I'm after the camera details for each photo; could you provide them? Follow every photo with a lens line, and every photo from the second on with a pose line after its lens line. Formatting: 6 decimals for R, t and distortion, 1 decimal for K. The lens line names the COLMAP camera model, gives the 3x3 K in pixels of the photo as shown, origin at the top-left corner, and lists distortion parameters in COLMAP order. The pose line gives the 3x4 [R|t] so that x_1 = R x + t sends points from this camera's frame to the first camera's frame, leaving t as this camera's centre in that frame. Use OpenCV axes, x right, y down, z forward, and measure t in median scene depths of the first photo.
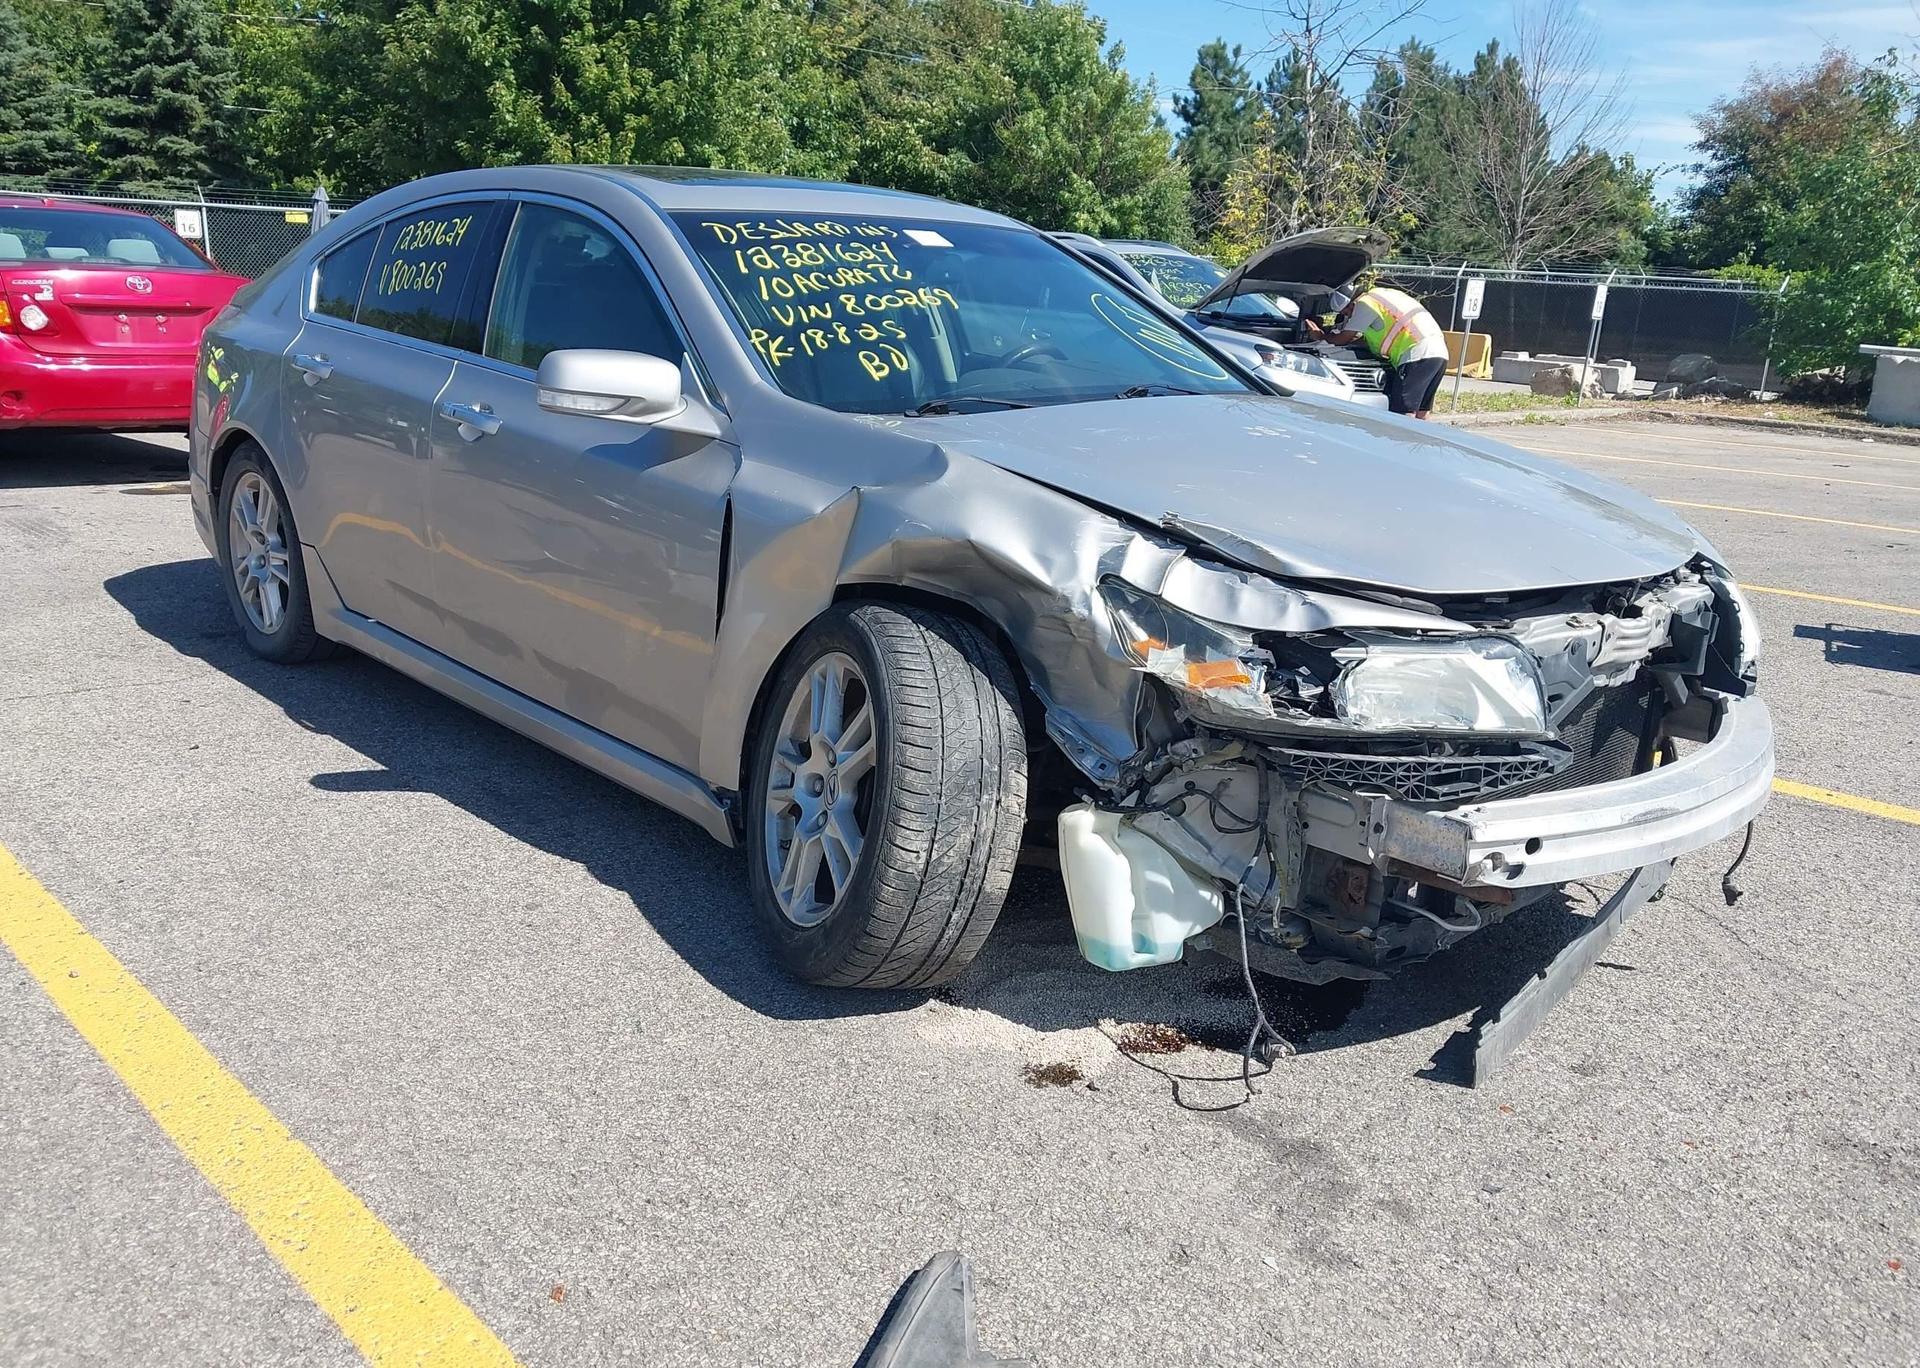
lens RADIAL K [[1599.1, 0, 952.3], [0, 1599.1, 689.6], [0, 0, 1]] dist [0.012184, -0.000378]
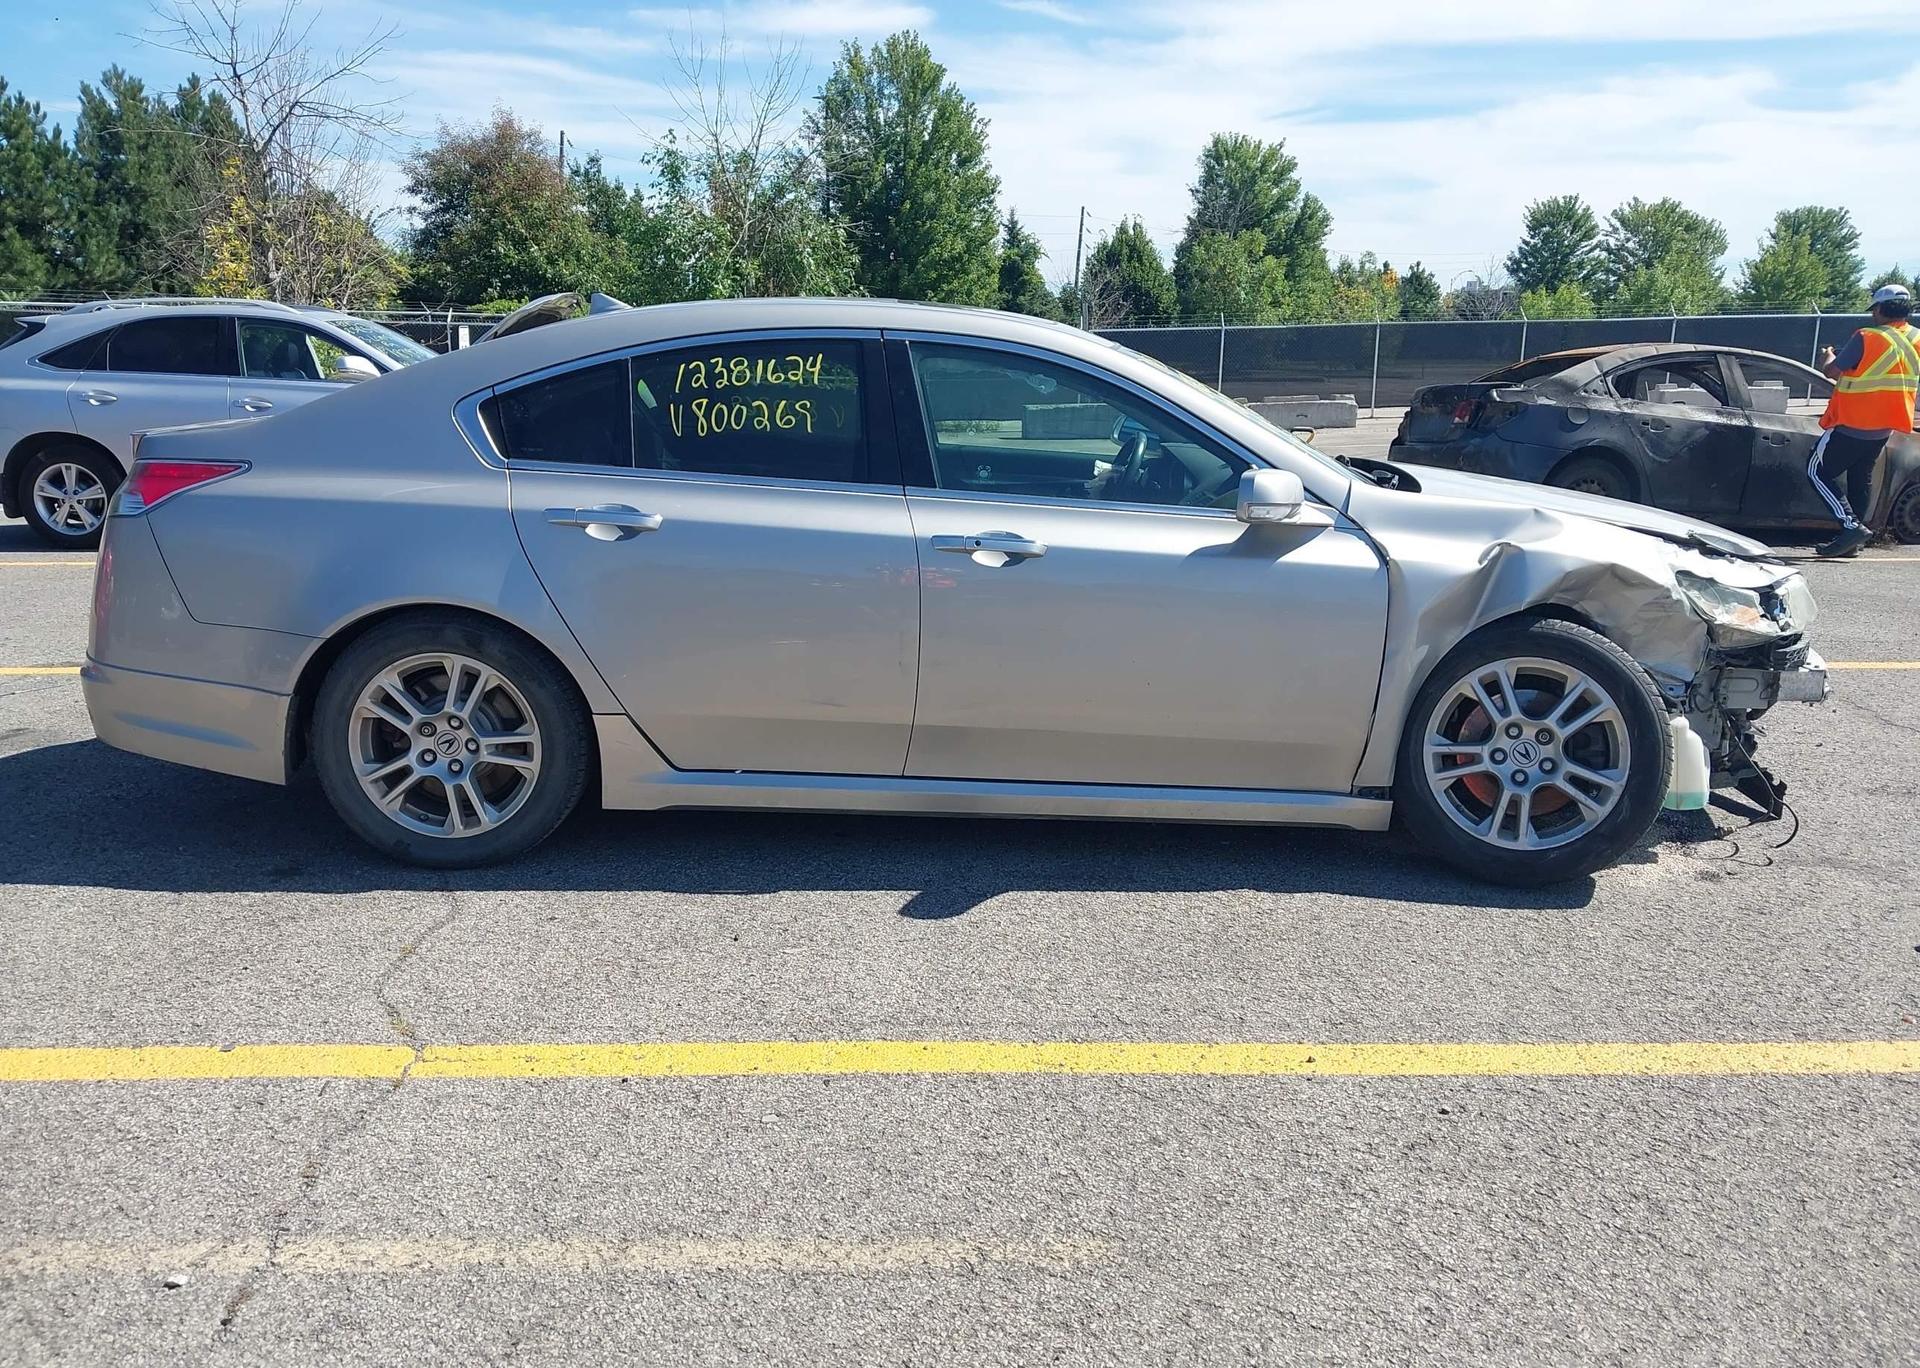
lens RADIAL K [[1599.1, 0, 952.3], [0, 1599.1, 689.6], [0, 0, 1]] dist [0.012184, -0.000378]
pose [[0.673586, -0.195002, 0.712921, -0.245654], [0.205242, 0.975982, 0.073039, -0.034843], [-0.710041, 0.097124, 0.697430, 0.060655]]
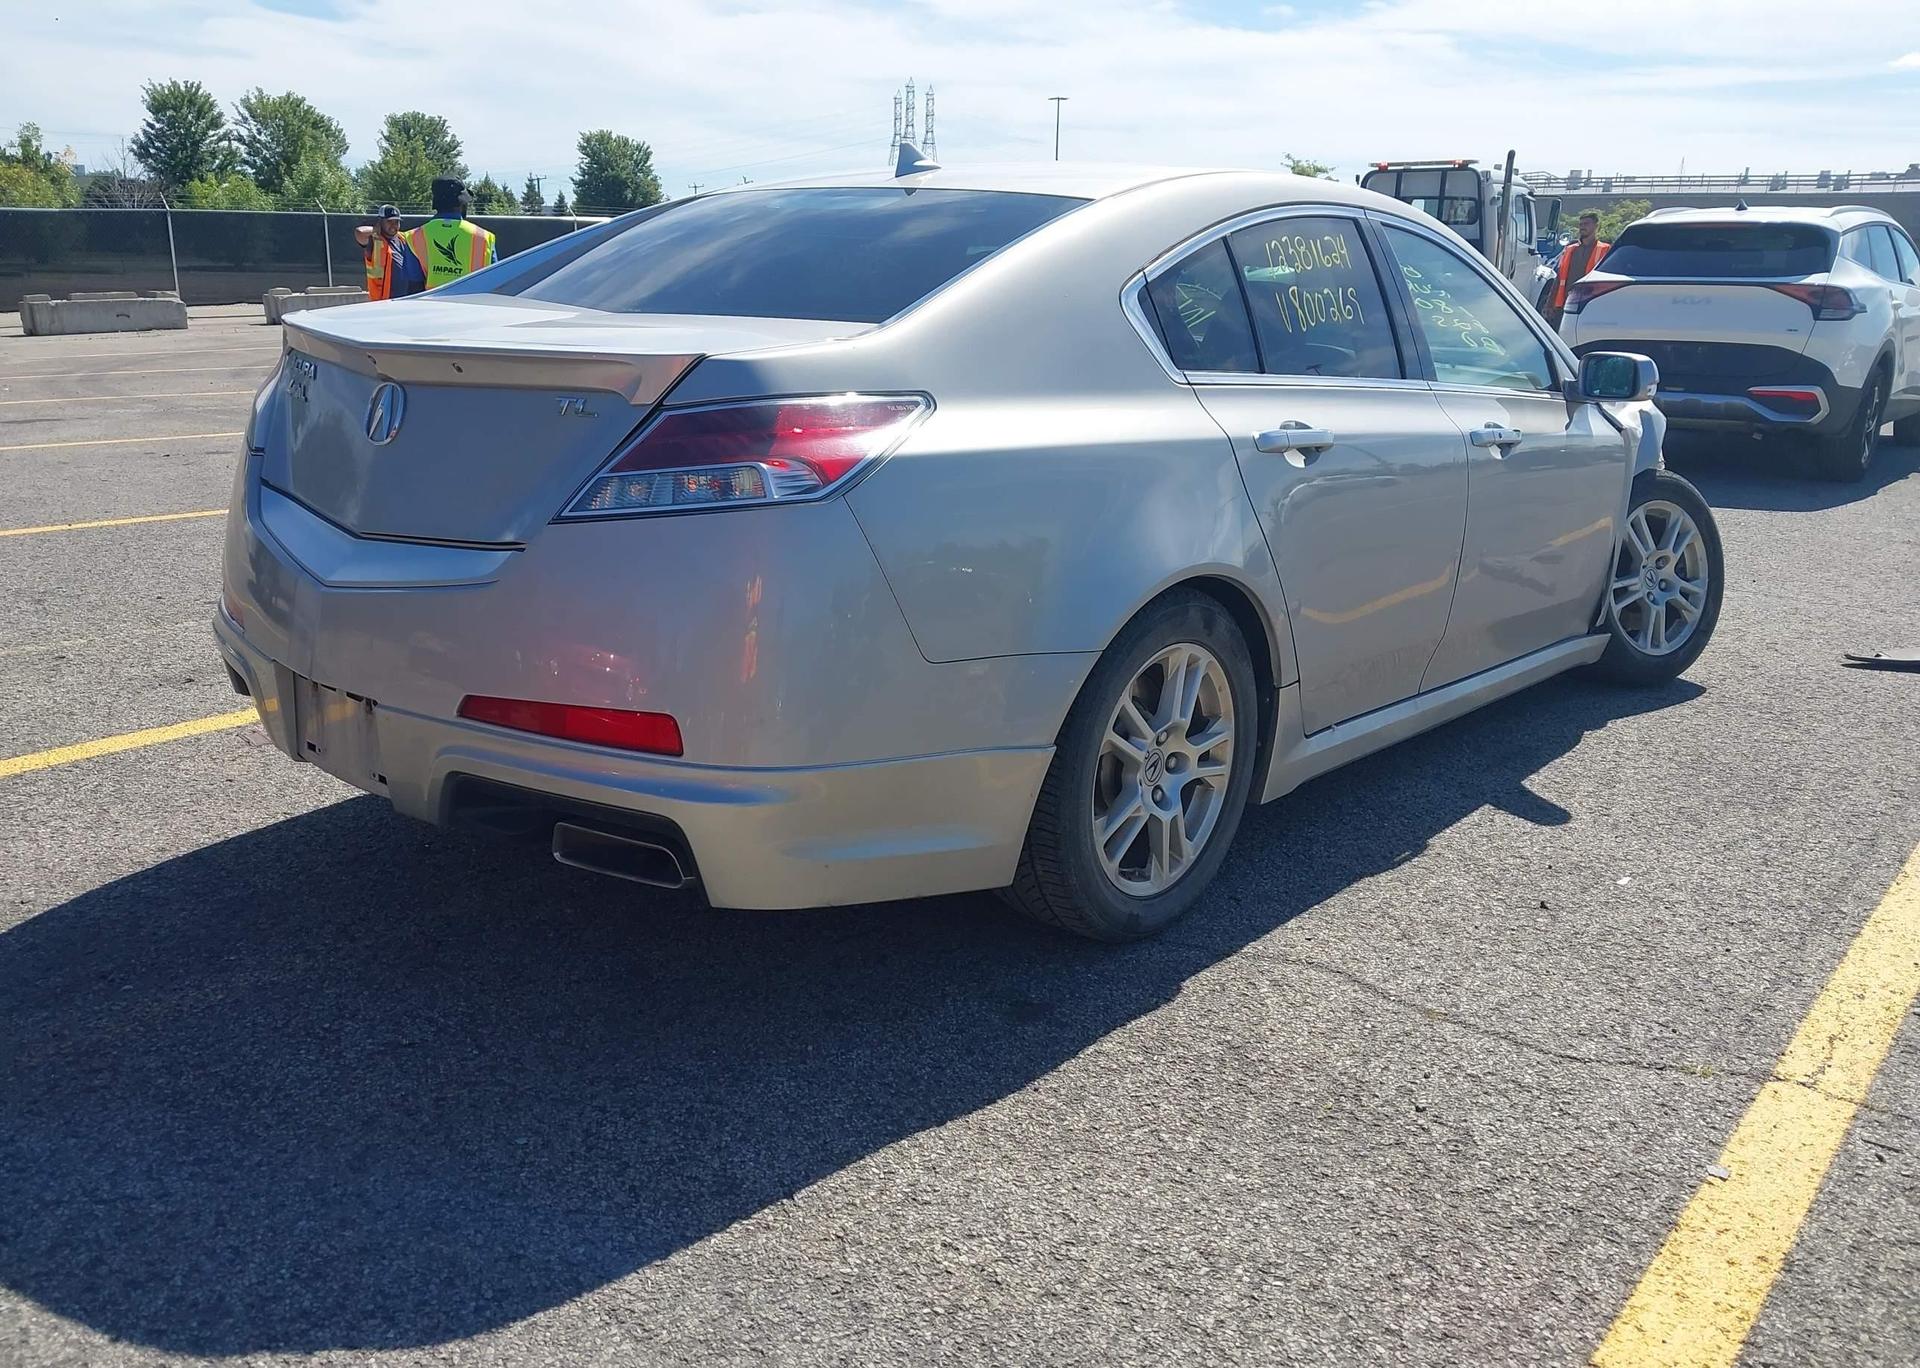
lens RADIAL K [[1535.0, 0, 958.6], [0, 1535.0, 729.2], [0, 0, 1]] dist [0.006939, 0.004999]
pose [[-0.116115, -0.331803, 0.936175, -0.282400], [0.215995, 0.911558, 0.349869, -0.094335], [-0.969466, 0.242834, -0.034178, 0.315751]]
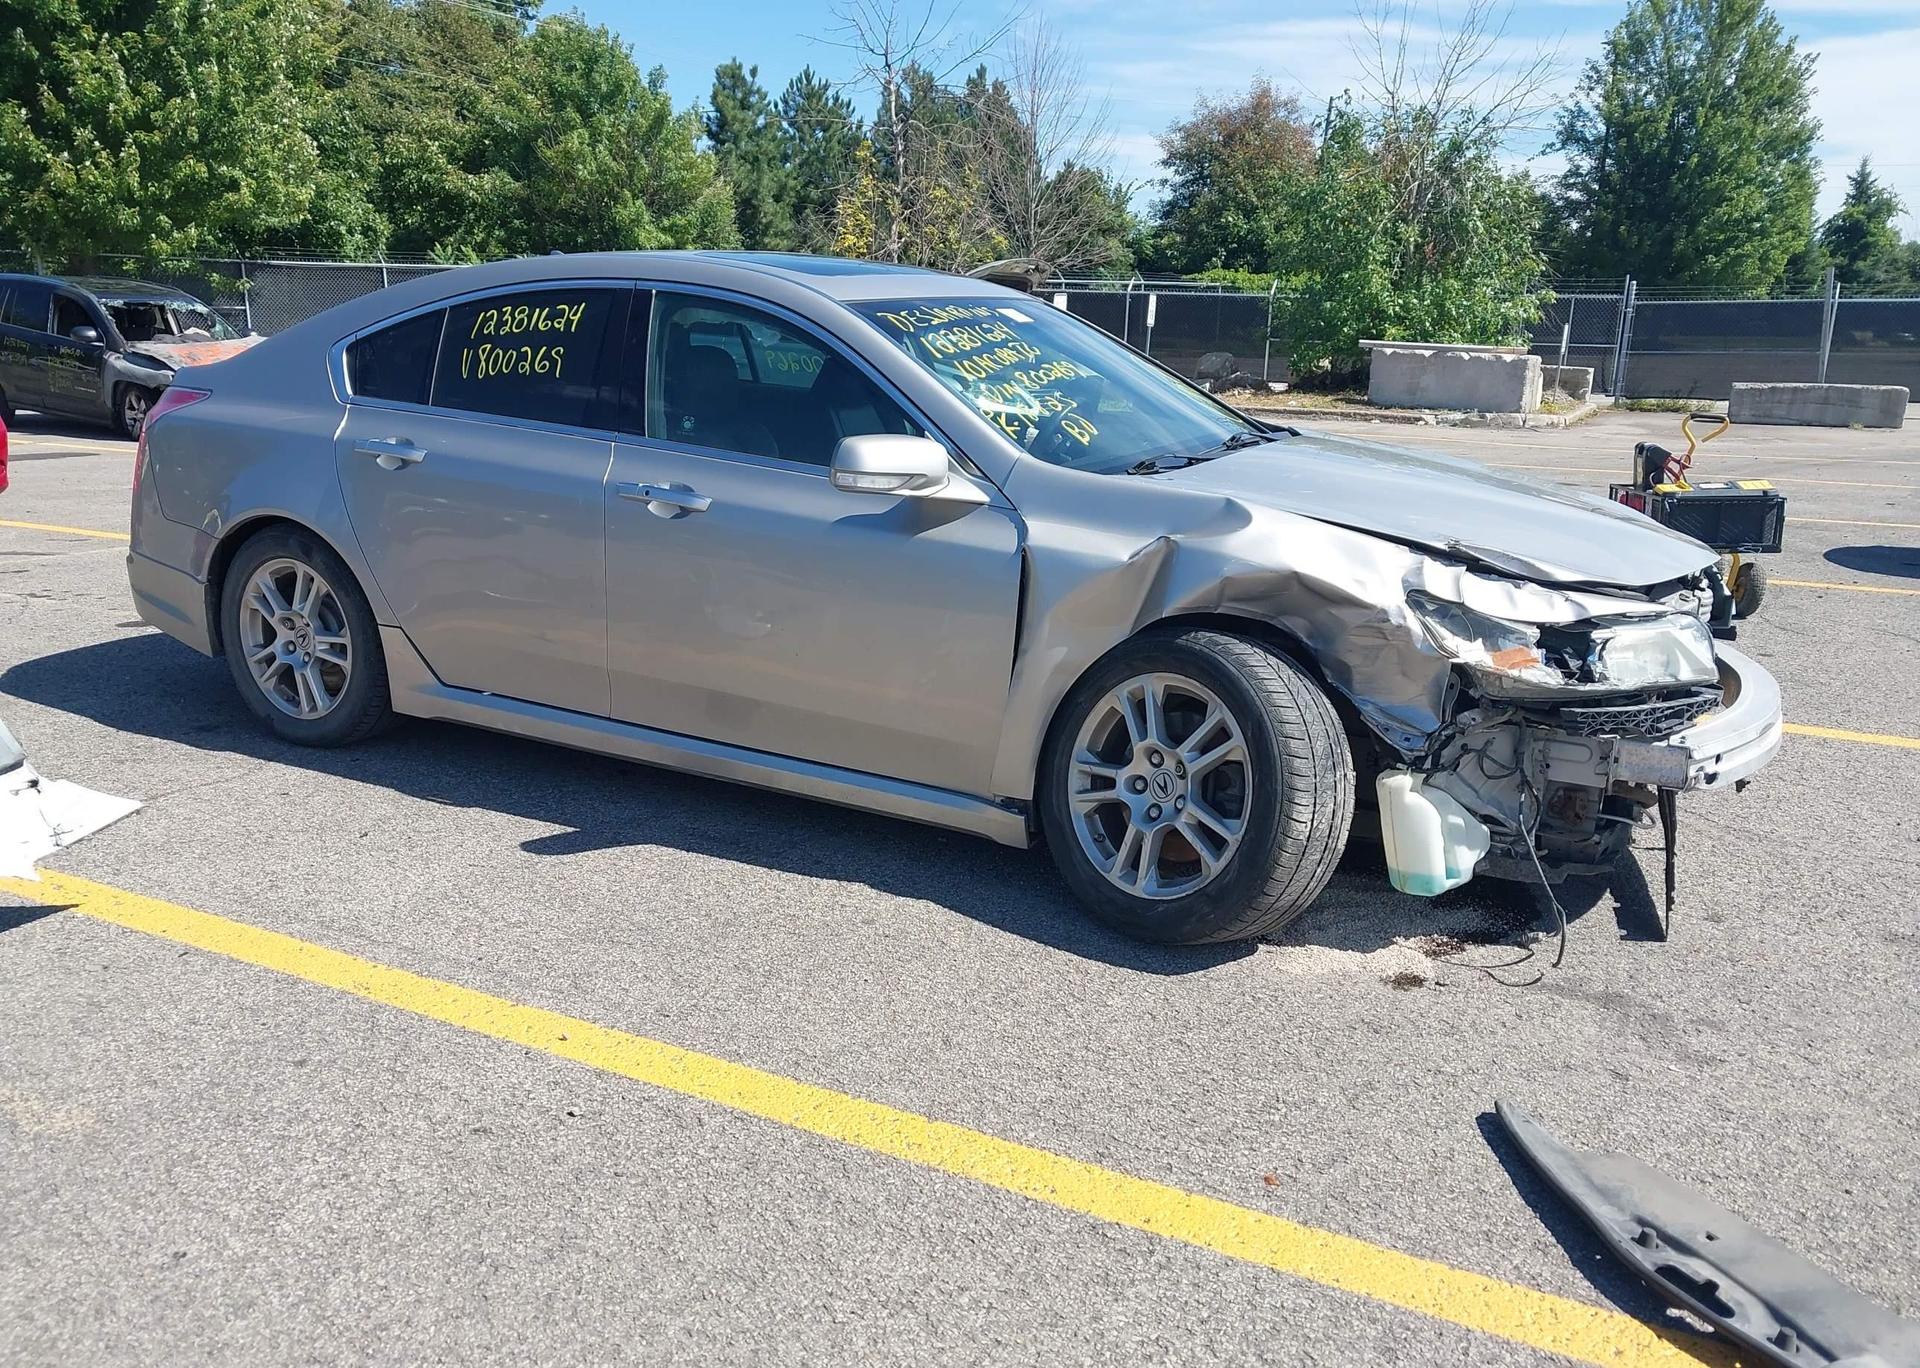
lens RADIAL K [[1580.3, 0, 945.3], [0, 1580.3, 713.6], [0, 0, 1]] dist [0.015536, 0.000068]
pose [[0.948932, -0.106410, 0.296994, -0.100245], [0.102538, 0.994317, 0.028633, -0.007474], [-0.298353, 0.003283, 0.954450, -0.016979]]
